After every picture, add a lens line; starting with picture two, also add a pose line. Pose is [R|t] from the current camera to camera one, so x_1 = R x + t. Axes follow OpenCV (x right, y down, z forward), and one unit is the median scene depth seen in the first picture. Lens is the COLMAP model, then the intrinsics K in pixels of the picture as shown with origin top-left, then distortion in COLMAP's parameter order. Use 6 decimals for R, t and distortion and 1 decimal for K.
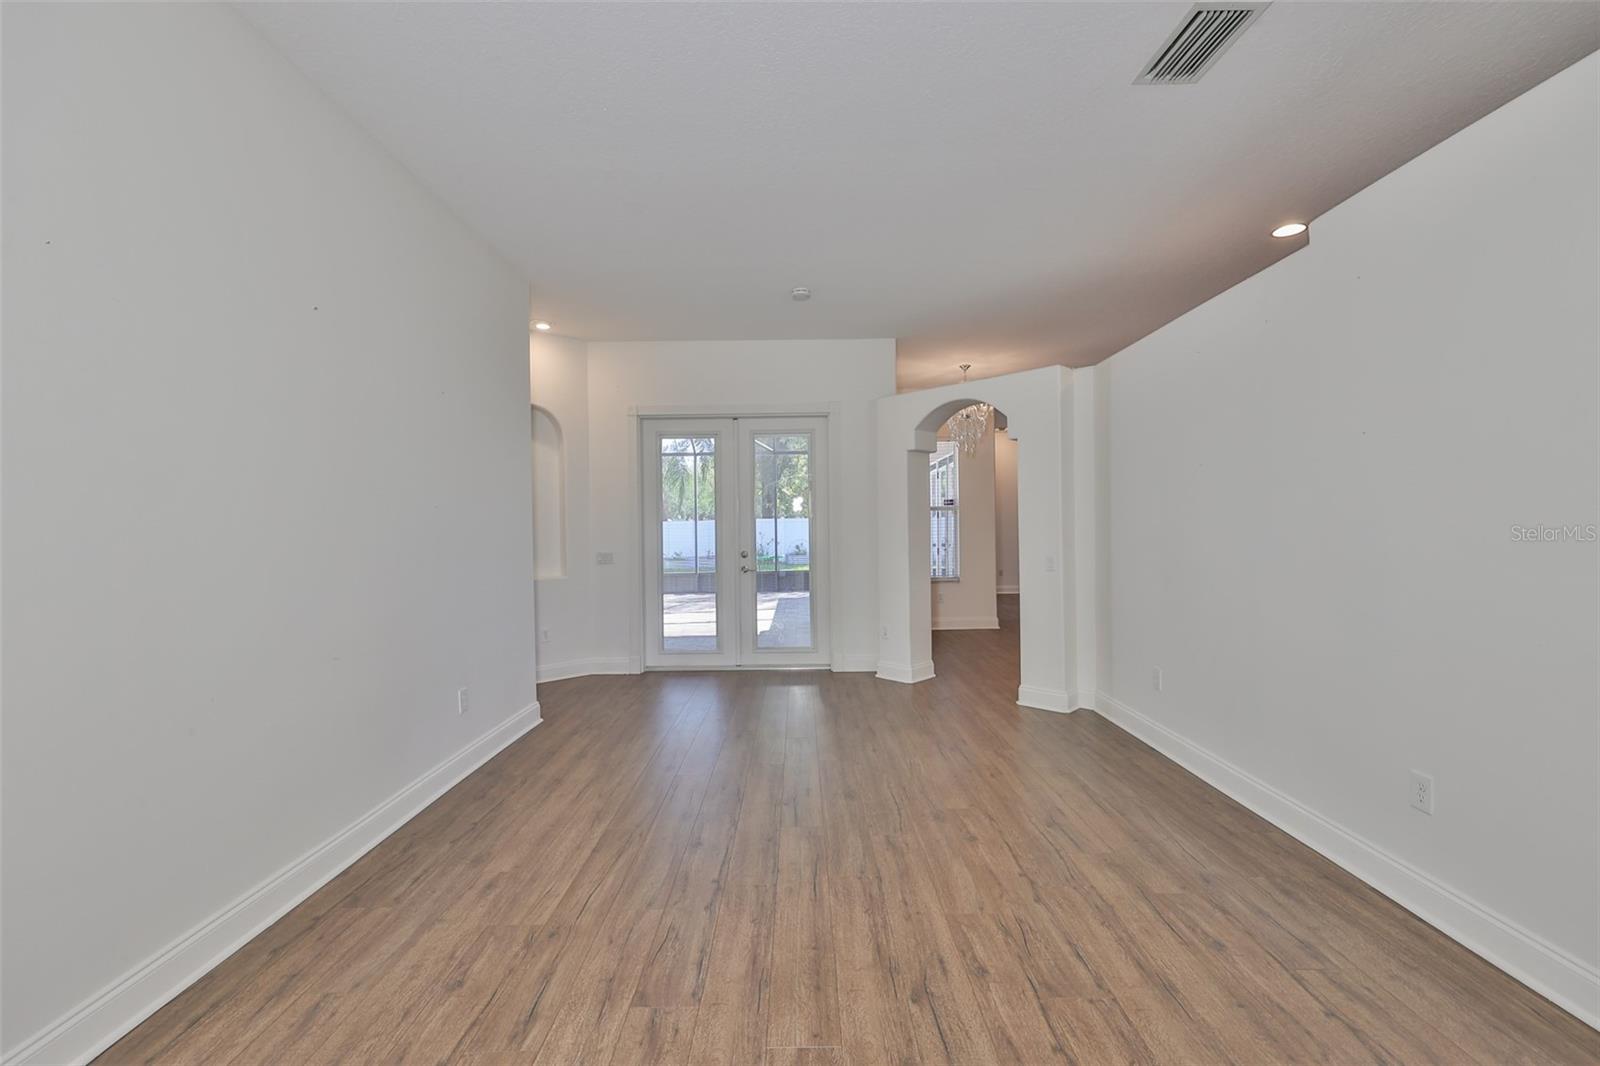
lens RADIAL K [[699.5, 0, 804.9], [0, 699.5, 528.2], [0, 0, 1]] dist [-0.000445, 0.000779]
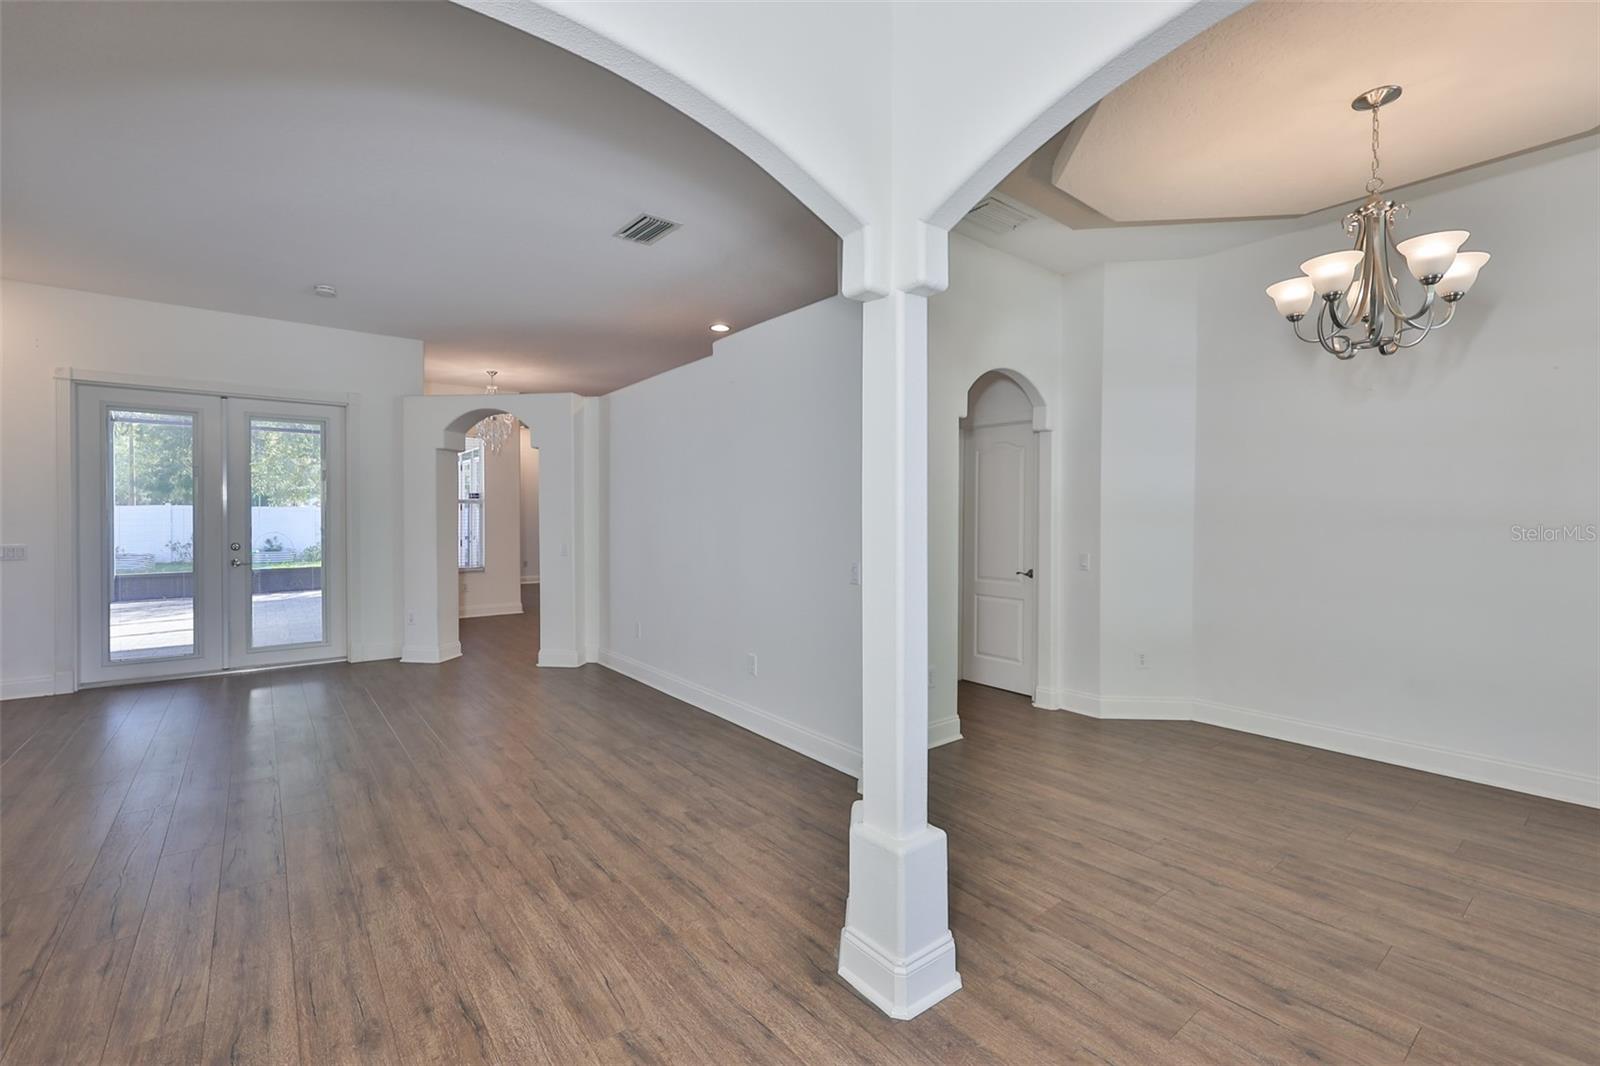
lens RADIAL K [[699.5, 0, 790.8], [0, 699.5, 531.3], [0, 0, 1]] dist [-0.000445, 0.000779]
pose [[0.805489, 0.003343, 0.592601, -0.102679], [-0.011328, 0.999888, 0.009757, 0.000335], [-0.592503, -0.014572, 0.805437, -0.391389]]
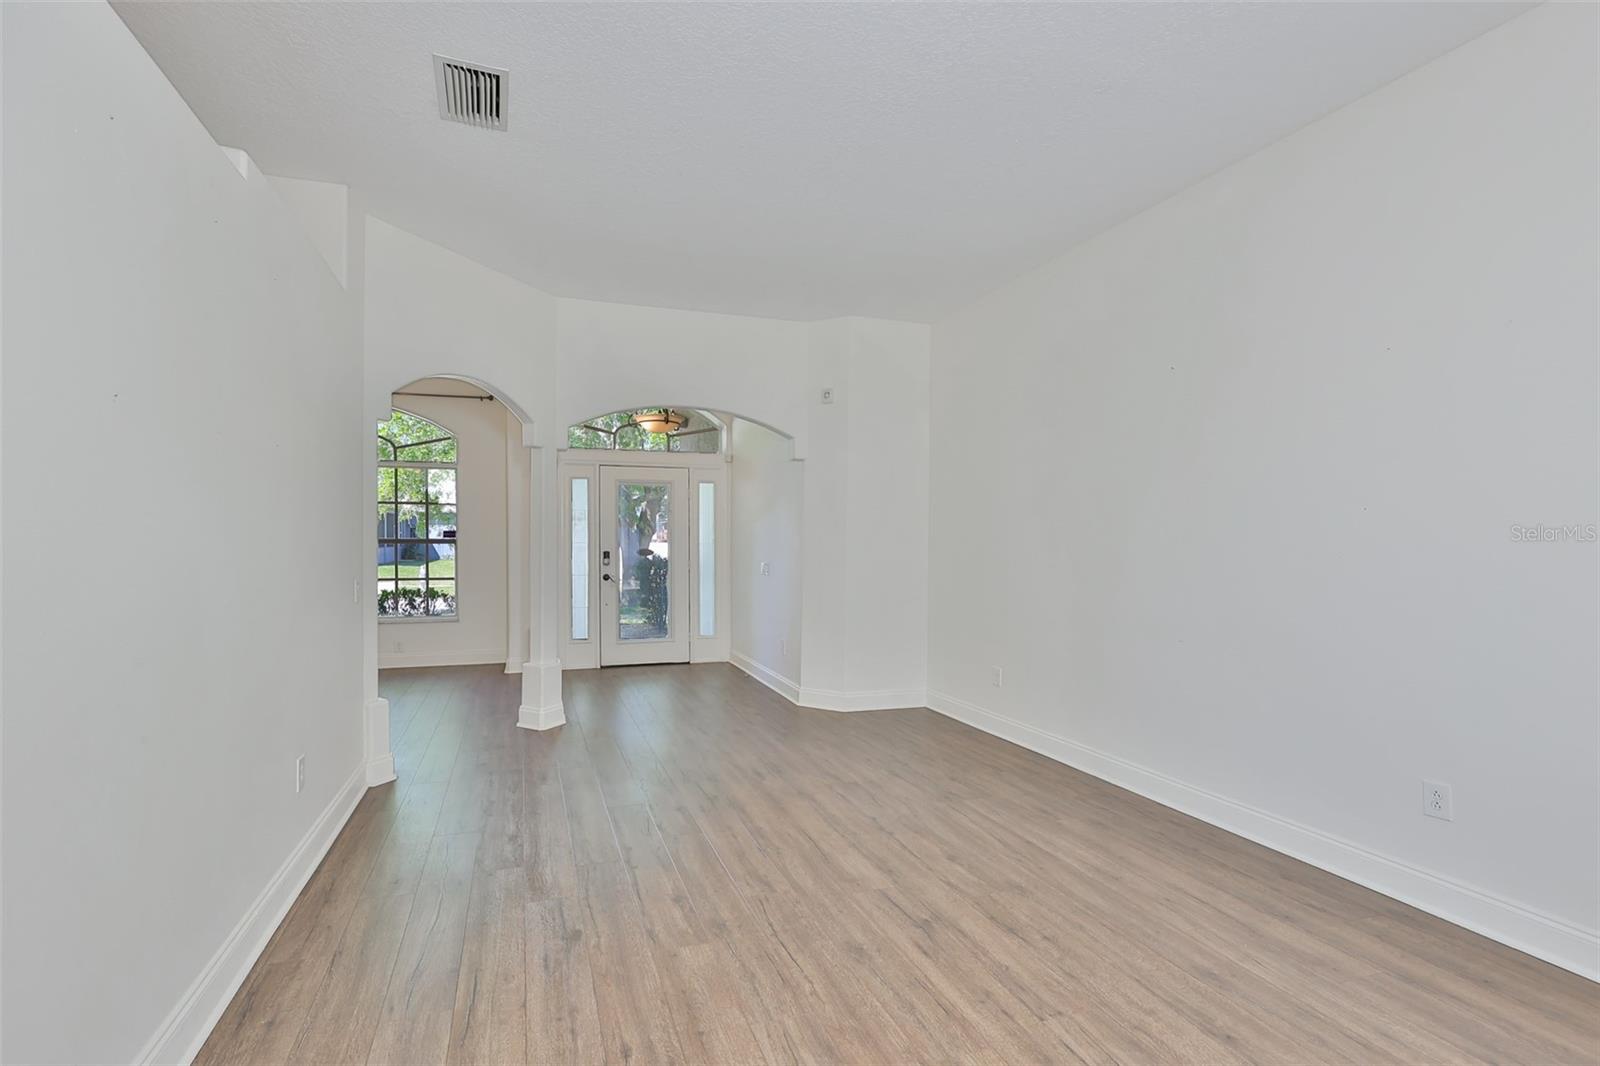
lens RADIAL K [[699.5, 0, 799.9], [0, 699.5, 539.4], [0, 0, 1]] dist [-0.000445, 0.000779]
pose [[-0.932479, 0.011245, -0.361049, 0.373027], [0.009457, 0.999933, 0.006719, -0.011929], [0.361101, 0.002851, -0.932523, 1.709375]]
